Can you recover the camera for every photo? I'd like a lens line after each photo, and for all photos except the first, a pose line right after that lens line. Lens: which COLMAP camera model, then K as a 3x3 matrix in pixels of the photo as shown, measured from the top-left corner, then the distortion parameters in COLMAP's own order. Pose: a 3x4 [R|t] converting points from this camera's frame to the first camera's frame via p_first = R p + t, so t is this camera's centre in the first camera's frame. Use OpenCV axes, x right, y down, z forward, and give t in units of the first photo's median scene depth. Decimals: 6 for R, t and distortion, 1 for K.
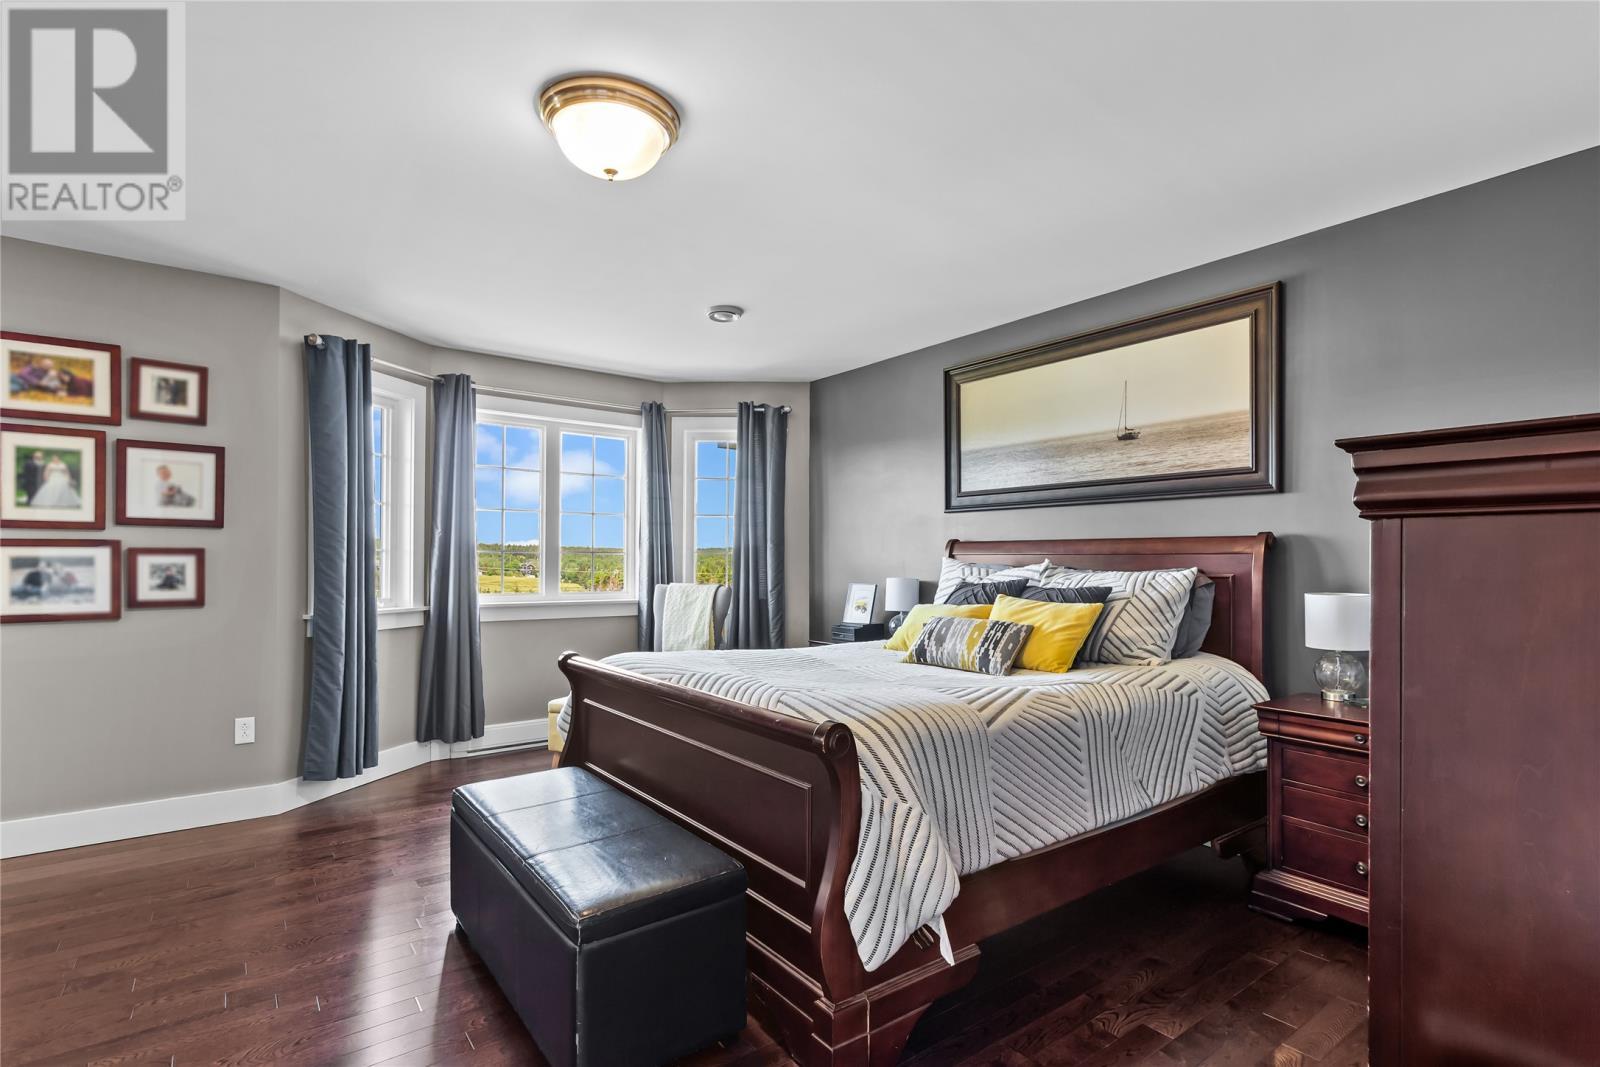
lens RADIAL K [[763.2, 0, 803.8], [0, 763.2, 546.6], [0, 0, 1]] dist [0.001867, -0.000019]
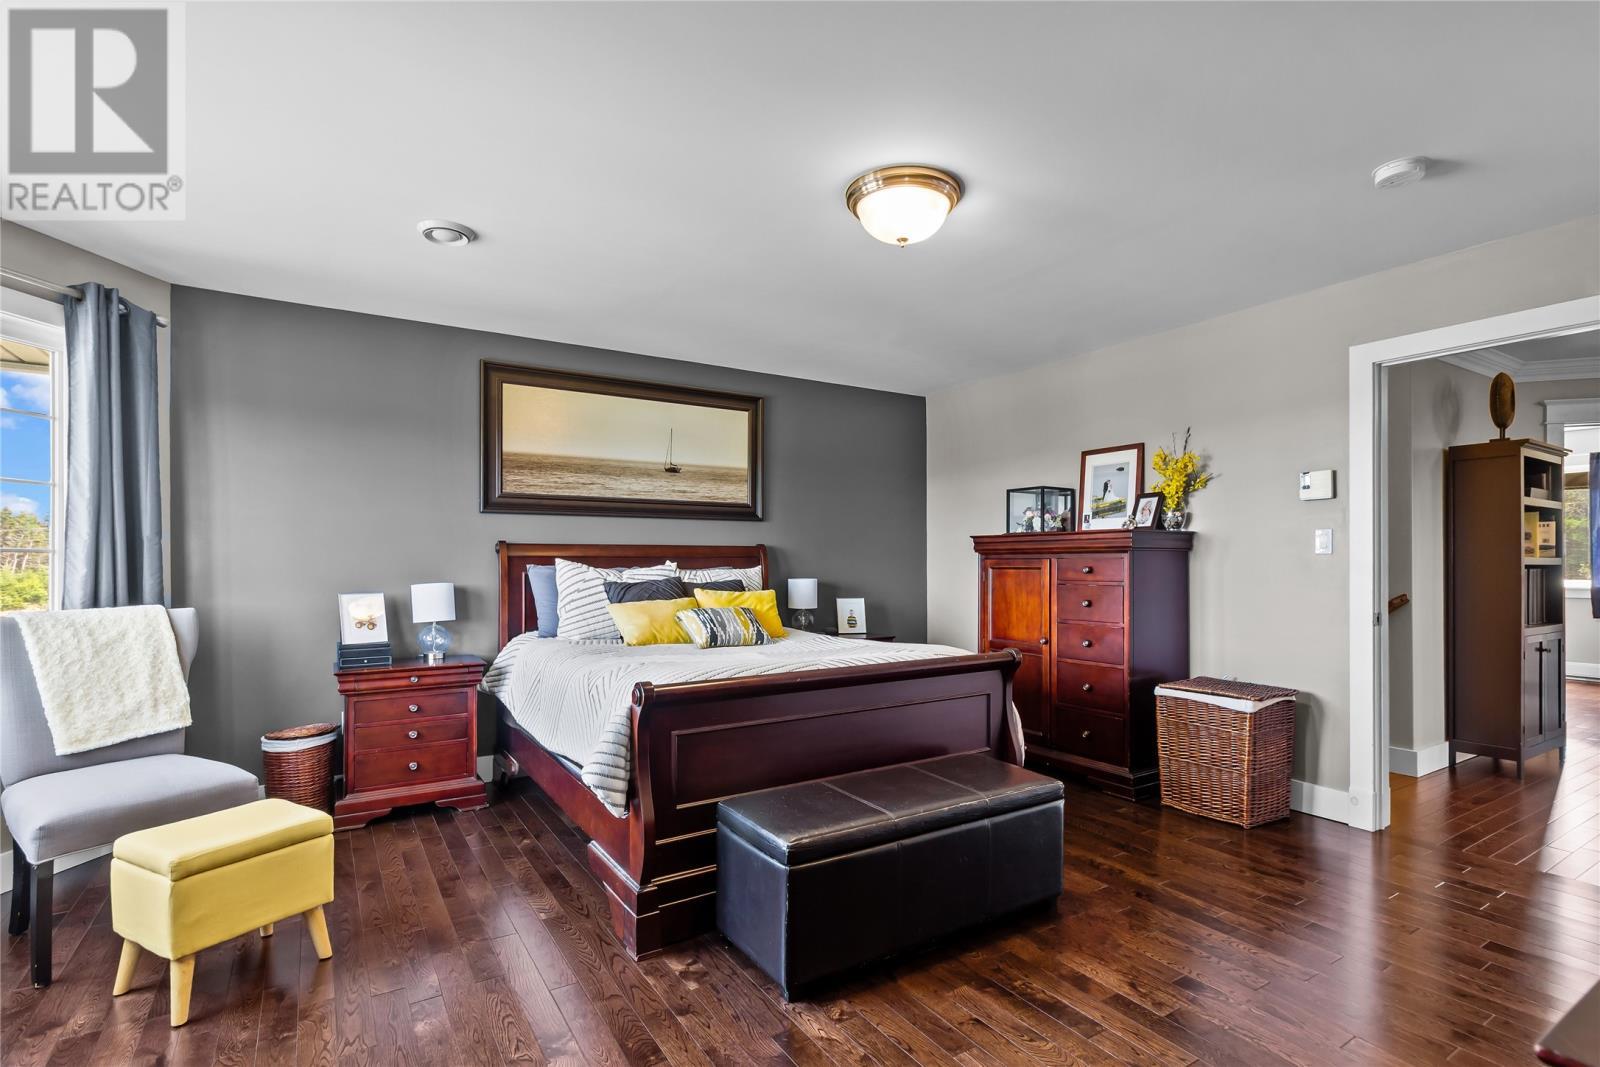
lens RADIAL K [[763.2, 0, 803.8], [0, 763.2, 546.2], [0, 0, 1]] dist [0.001867, -0.000019]
pose [[0.084332, 0.019319, 0.996250, -0.897379], [-0.011262, 0.999767, -0.018434, 0.012678], [-0.996374, -0.009665, 0.084530, 0.654173]]
